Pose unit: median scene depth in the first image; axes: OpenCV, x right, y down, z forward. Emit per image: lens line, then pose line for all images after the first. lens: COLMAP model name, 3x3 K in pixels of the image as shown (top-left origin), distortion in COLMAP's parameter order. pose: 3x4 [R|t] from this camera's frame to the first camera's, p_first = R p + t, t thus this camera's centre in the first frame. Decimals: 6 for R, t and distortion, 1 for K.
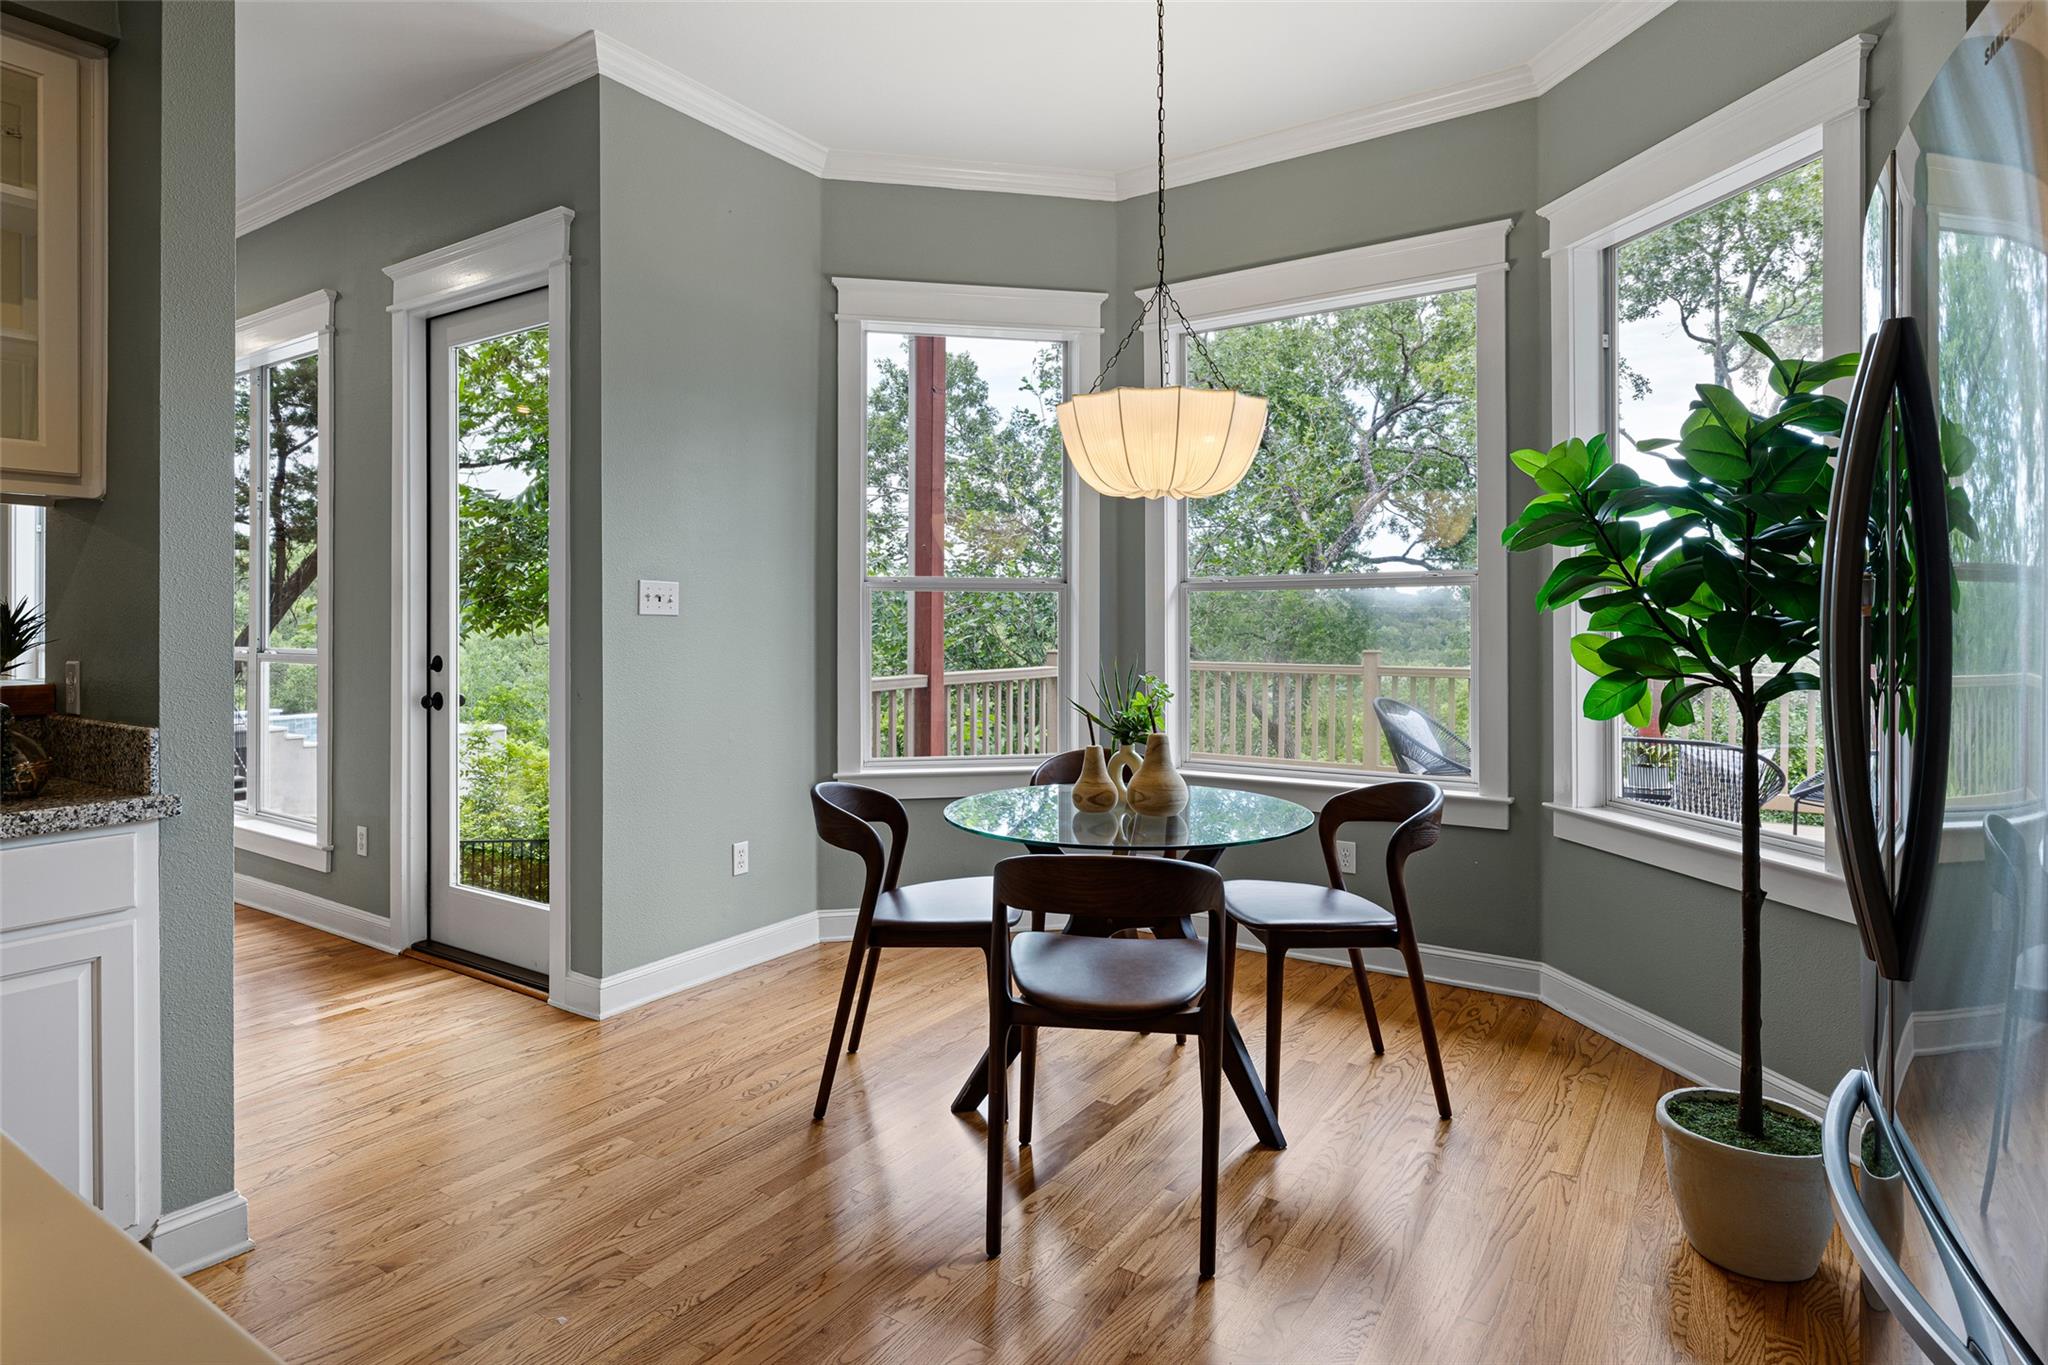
lens RADIAL K [[1098.7, 0, 1024.8], [0, 1098.7, 620.8], [0, 0, 1]] dist [-0.004157, 0.000101]
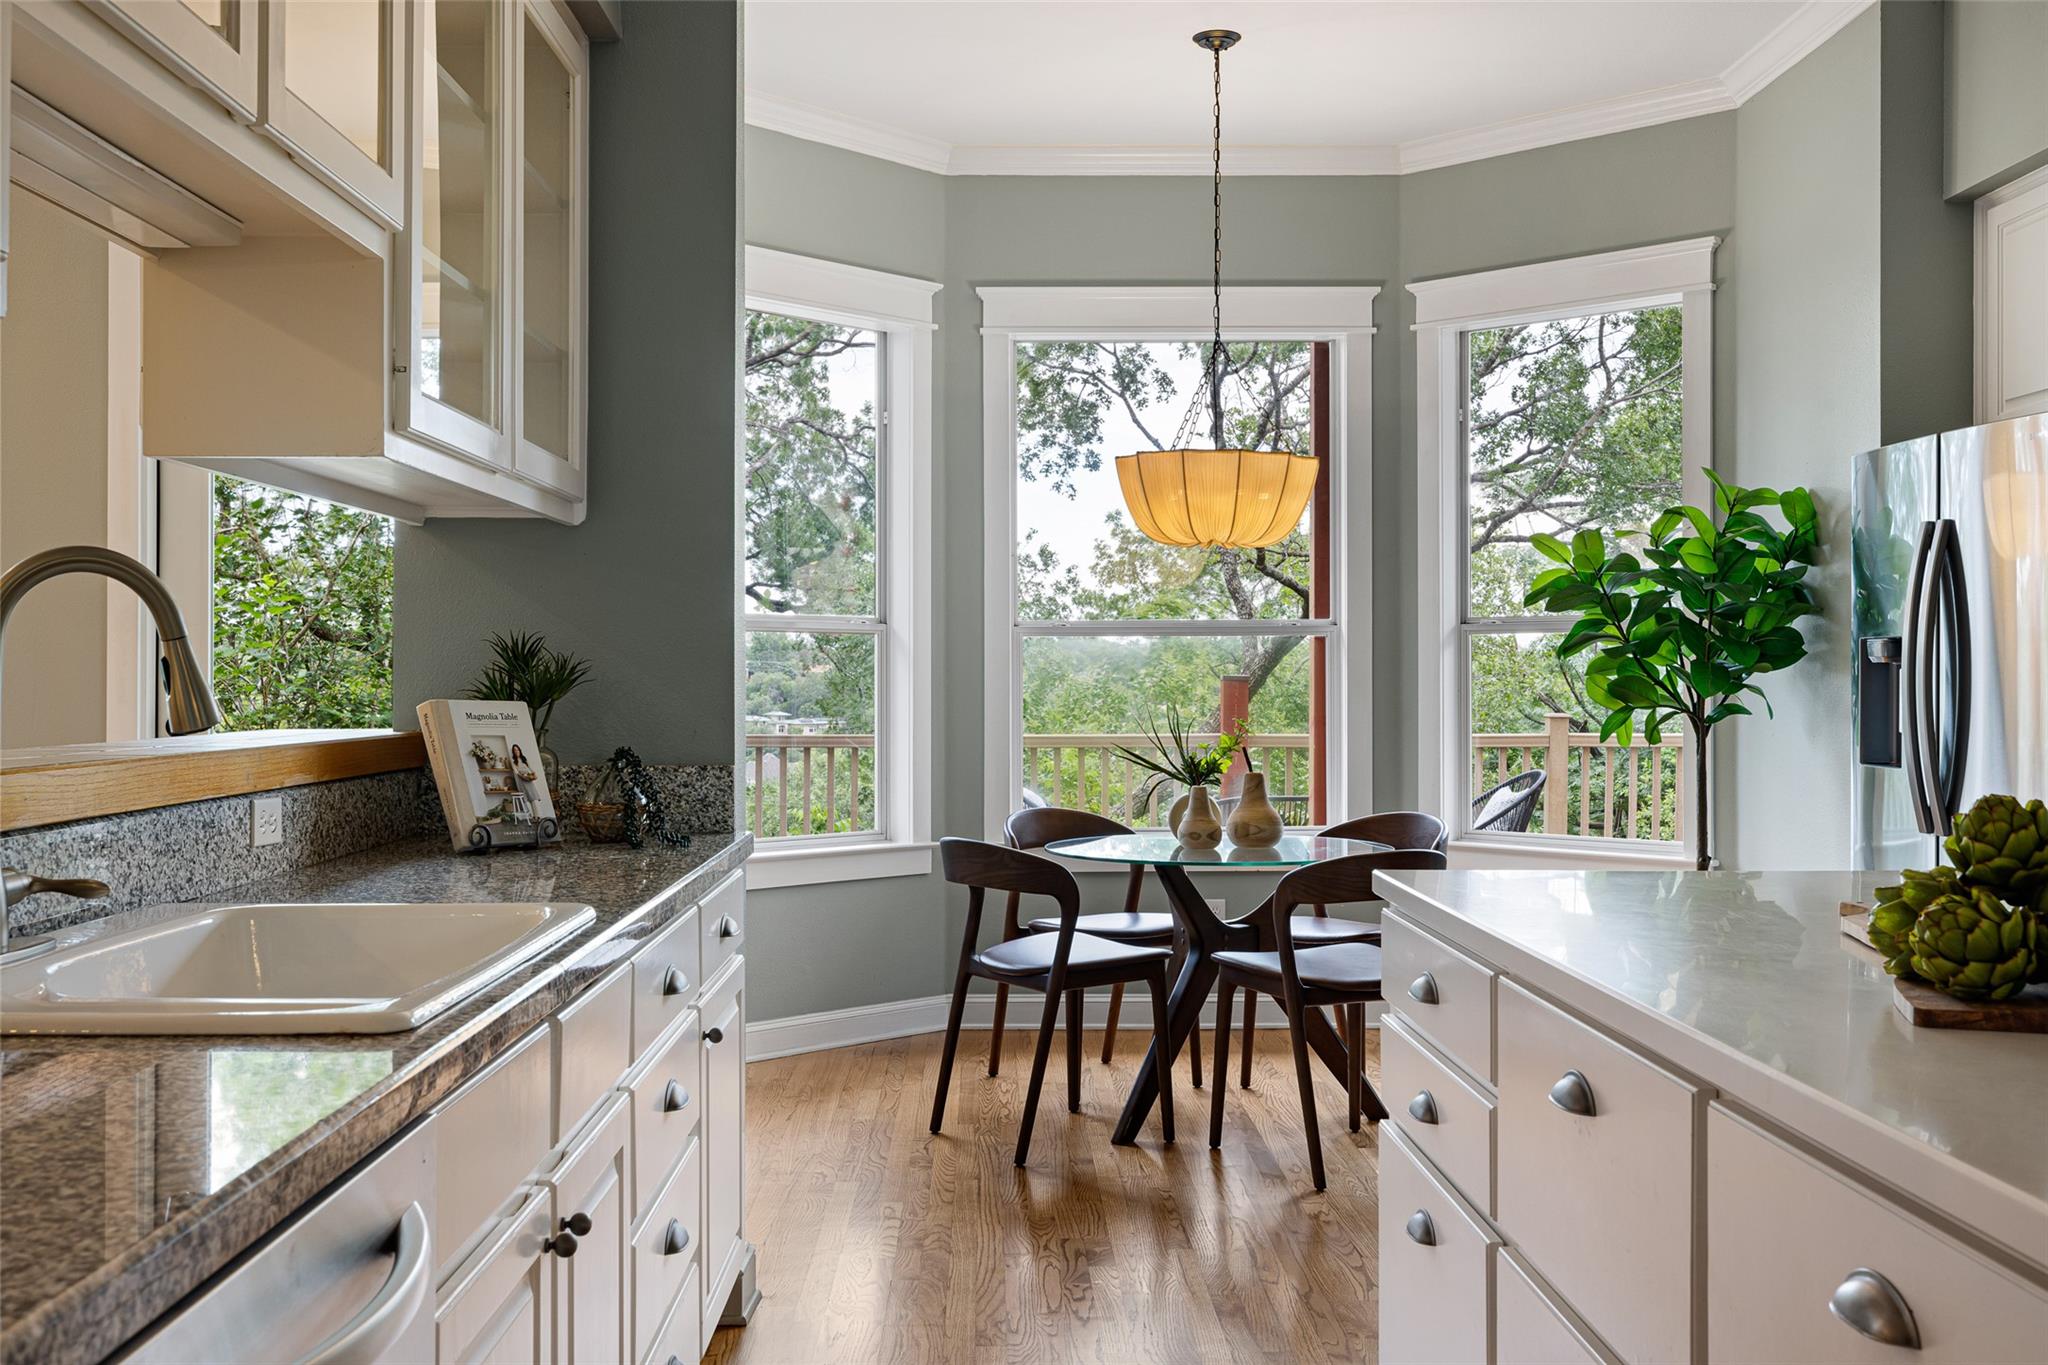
lens RADIAL K [[1980.8, 0, 1025.3], [0, 1980.8, 676.2], [0, 0, 1]] dist [0.001450, 0.000000]
pose [[0.821540, 0.003005, 0.570143, -1.379441], [-0.001704, 0.999995, -0.002815, 0.018008], [-0.570148, 0.001341, 0.821541, -0.546045]]
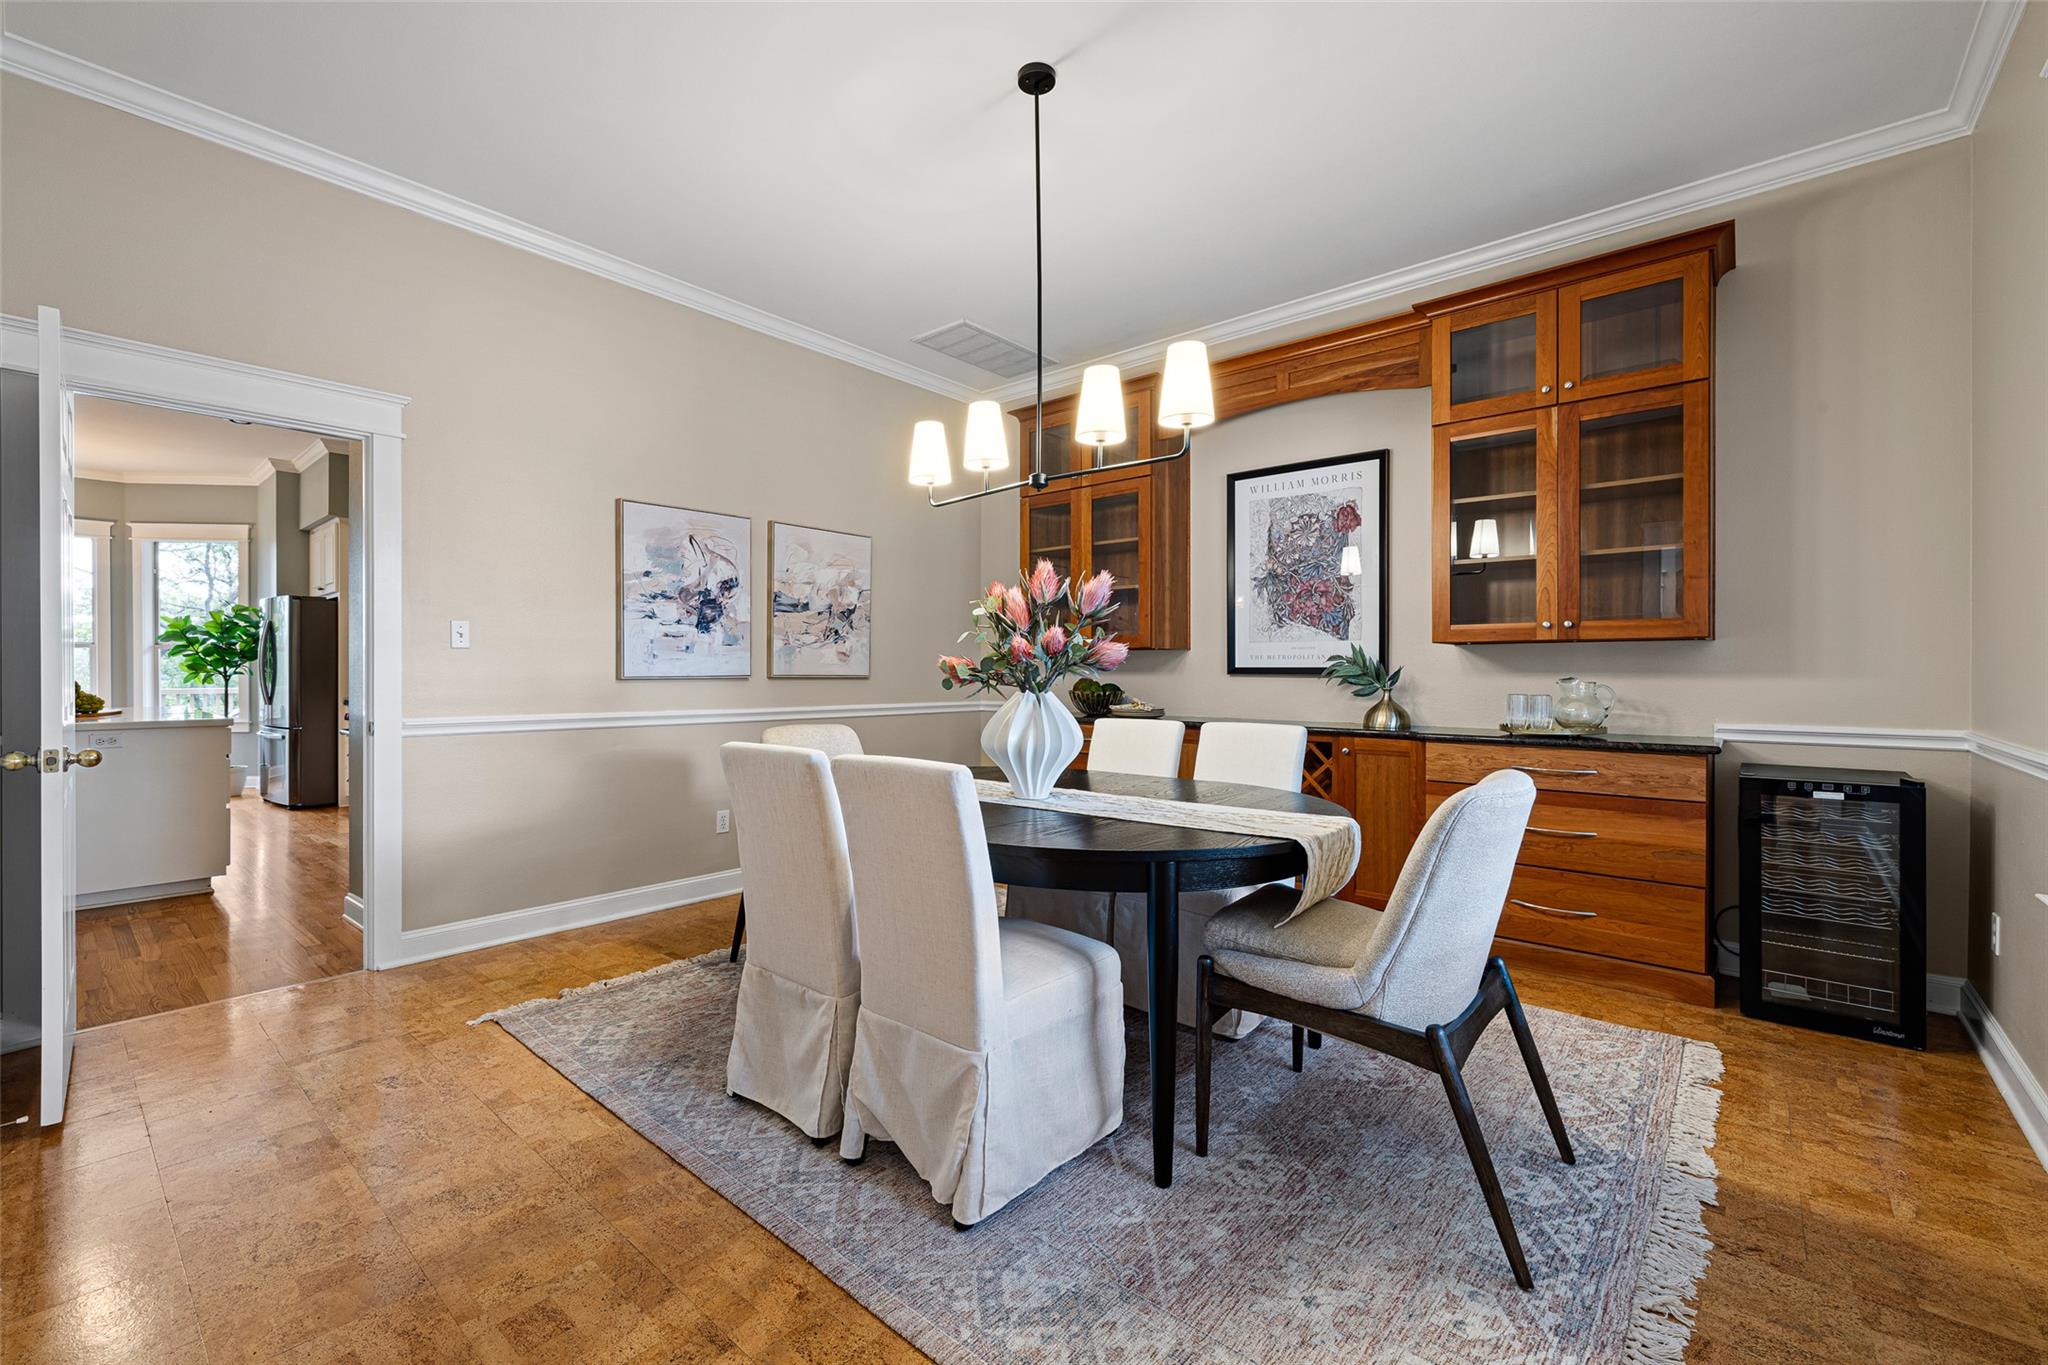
lens RADIAL K [[871.7, 0, 1023.7], [0, 871.7, 665.5], [0, 0, 1]] dist [0.005510, 0.000176]
pose [[0.129017, 0.007457, 0.991614, -2.335488], [0.000770, 0.999971, -0.007621, 0.049919], [-0.991642, 0.001747, 0.129007, -2.556477]]
